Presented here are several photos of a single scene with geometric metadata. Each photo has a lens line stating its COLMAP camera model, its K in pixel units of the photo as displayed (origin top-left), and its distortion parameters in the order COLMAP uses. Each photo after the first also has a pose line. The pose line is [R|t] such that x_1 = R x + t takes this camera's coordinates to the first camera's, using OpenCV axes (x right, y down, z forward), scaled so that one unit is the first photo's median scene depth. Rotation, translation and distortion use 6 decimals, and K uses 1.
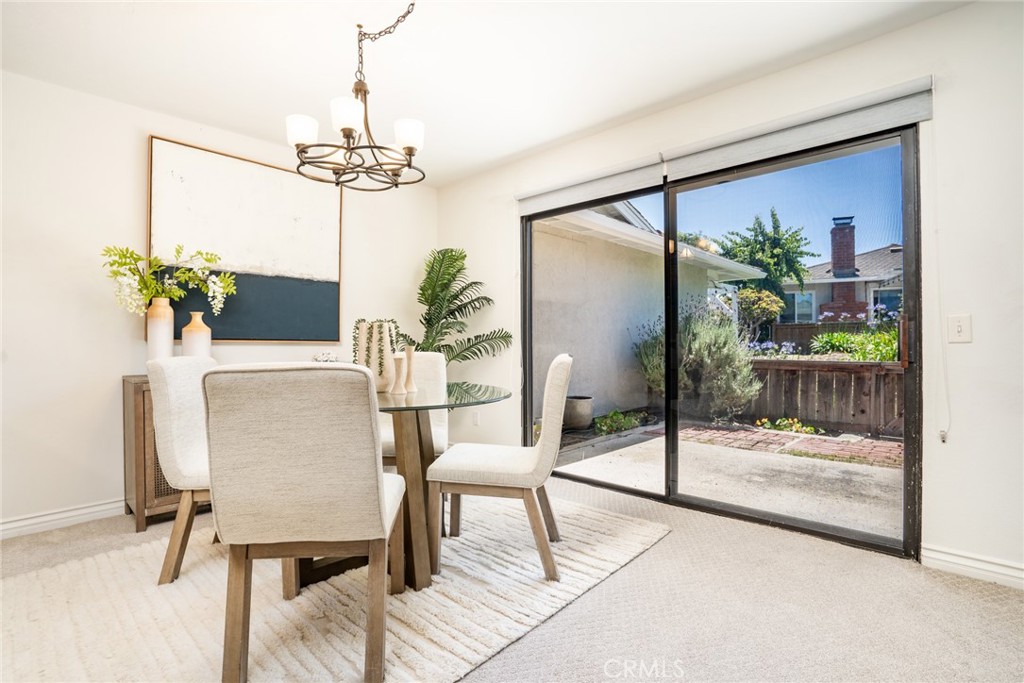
lens RADIAL K [[483.6, 0, 512.0], [0, 483.6, 341.5], [0, 0, 1]] dist [-0.001380, 0.000071]
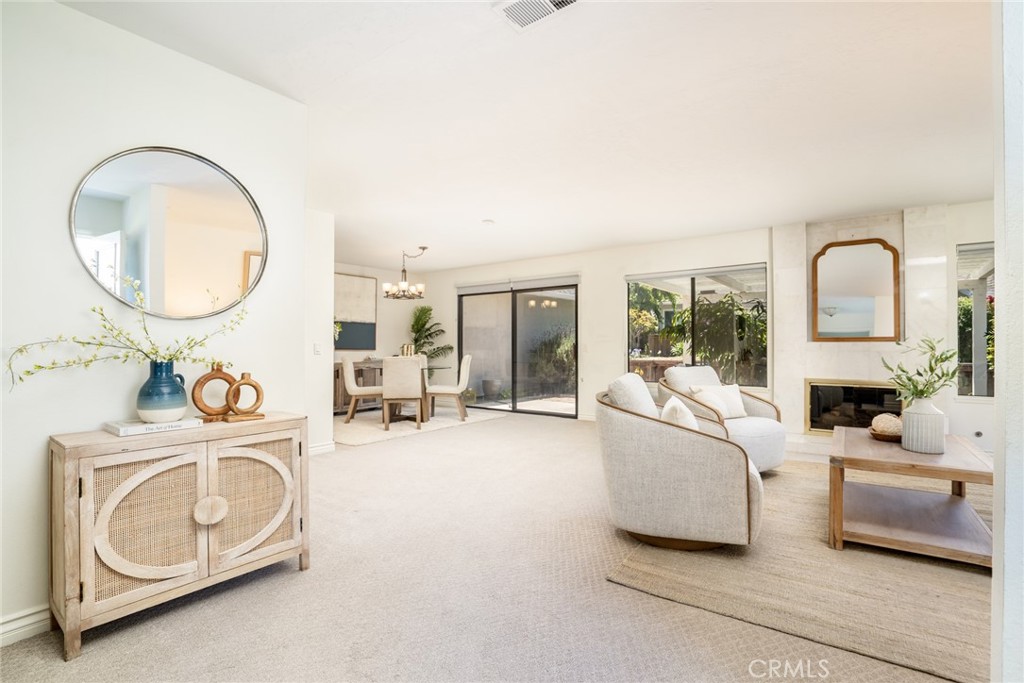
lens RADIAL K [[506.1, 0, 501.0], [0, 506.1, 344.6], [0, 0, 1]] dist [-0.000326, 0.000056]
pose [[0.997168, 0.002649, 0.075158, 0.043847], [-0.002701, 0.999996, 0.000589, -0.027856], [-0.075156, -0.000790, 0.997171, -1.390531]]
